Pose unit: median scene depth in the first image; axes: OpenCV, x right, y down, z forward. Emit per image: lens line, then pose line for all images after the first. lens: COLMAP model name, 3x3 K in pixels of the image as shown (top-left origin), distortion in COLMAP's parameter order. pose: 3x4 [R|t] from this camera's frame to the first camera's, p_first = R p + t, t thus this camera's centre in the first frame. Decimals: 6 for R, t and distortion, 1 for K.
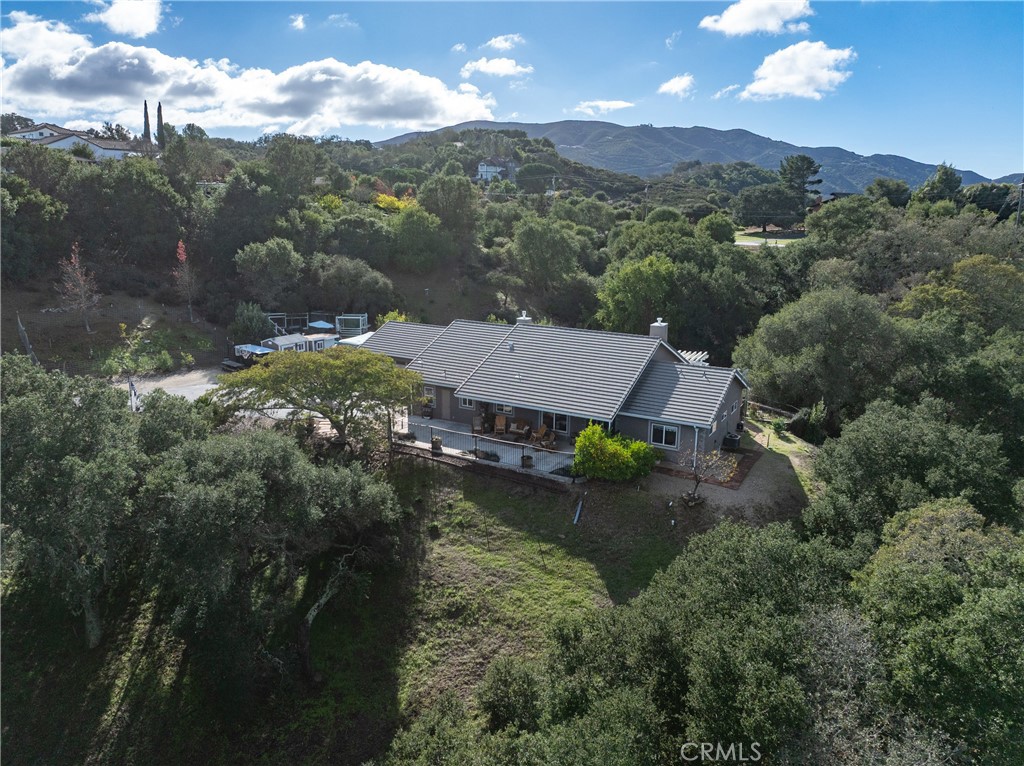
lens RADIAL K [[718.1, 0, 512.0], [0, 718.1, 383.0], [0, 0, 1]] dist [-0.033720, -0.006313]
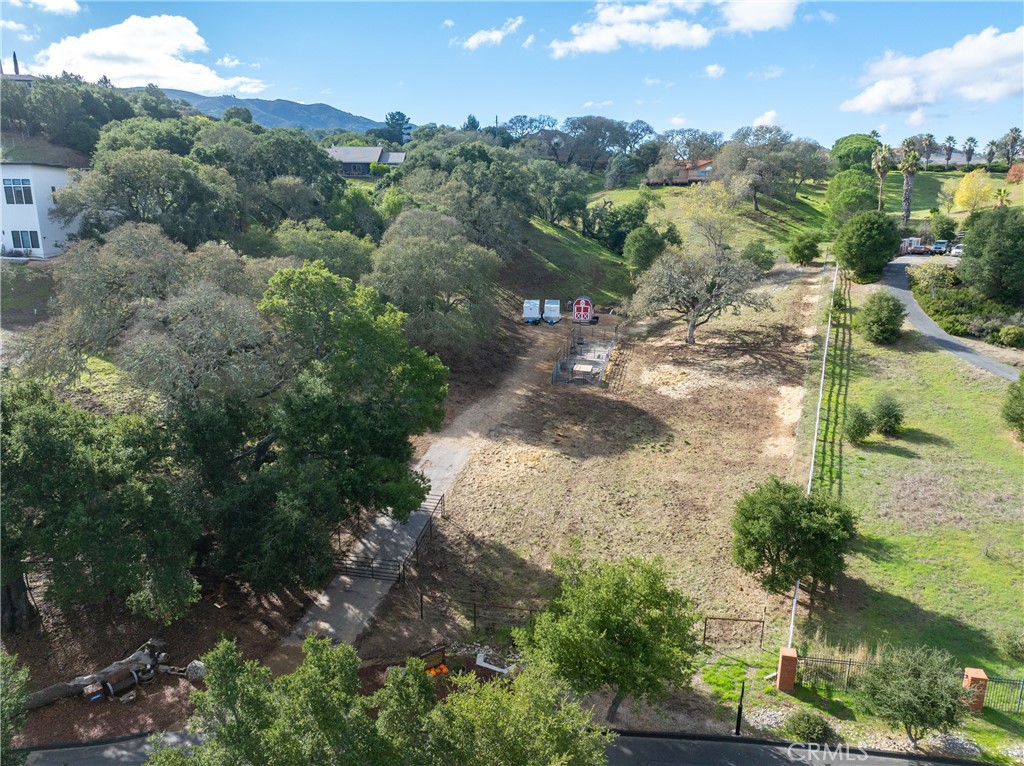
lens RADIAL K [[718.1, 0, 512.0], [0, 718.1, 383.0], [0, 0, 1]] dist [-0.033720, -0.006313]
pose [[0.854435, -0.138409, 0.500783, -0.920391], [0.124471, 0.990325, 0.061340, 0.750664], [-0.504428, 0.009922, 0.863397, -1.834860]]
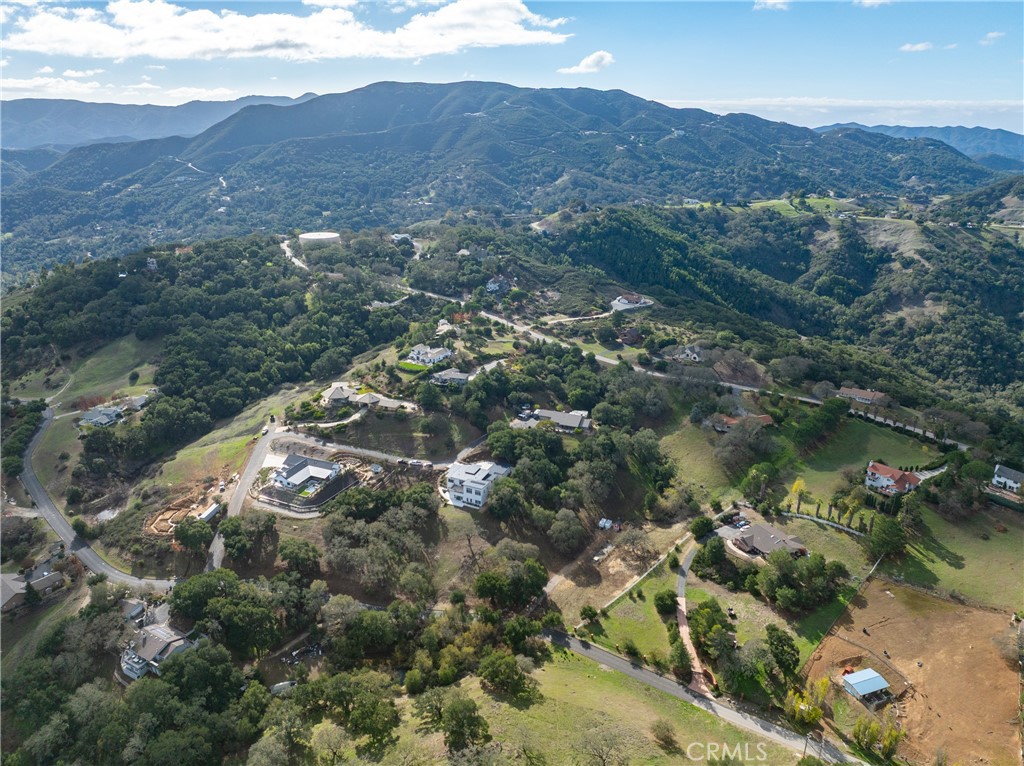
lens RADIAL K [[718.1, 0, 512.0], [0, 718.1, 383.0], [0, 0, 1]] dist [-0.033720, -0.006313]
pose [[0.988195, -0.057114, 0.142159, -1.524379], [0.039616, 0.991615, 0.123003, -1.290810], [-0.147992, -0.115920, 0.982172, -6.085194]]
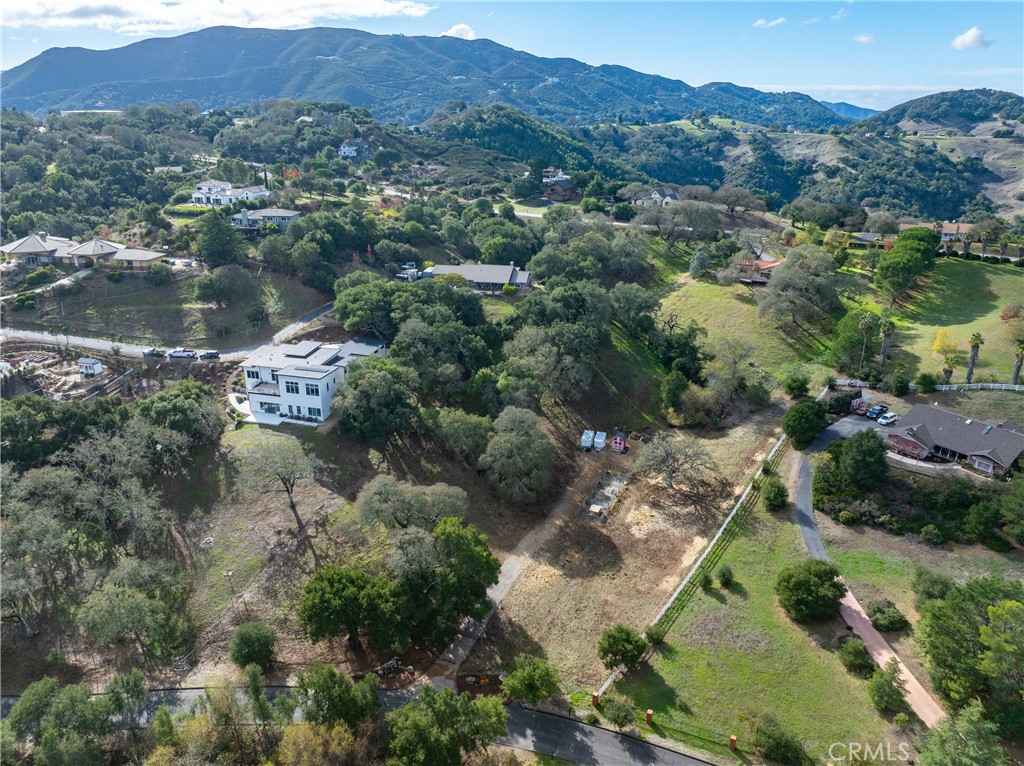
lens RADIAL K [[718.1, 0, 512.0], [0, 718.1, 383.0], [0, 0, 1]] dist [-0.033720, -0.006313]
pose [[0.945013, -0.122552, 0.303203, -1.104551], [0.080970, 0.985944, 0.146144, 0.005774], [-0.316852, -0.113558, 0.941653, -2.944476]]
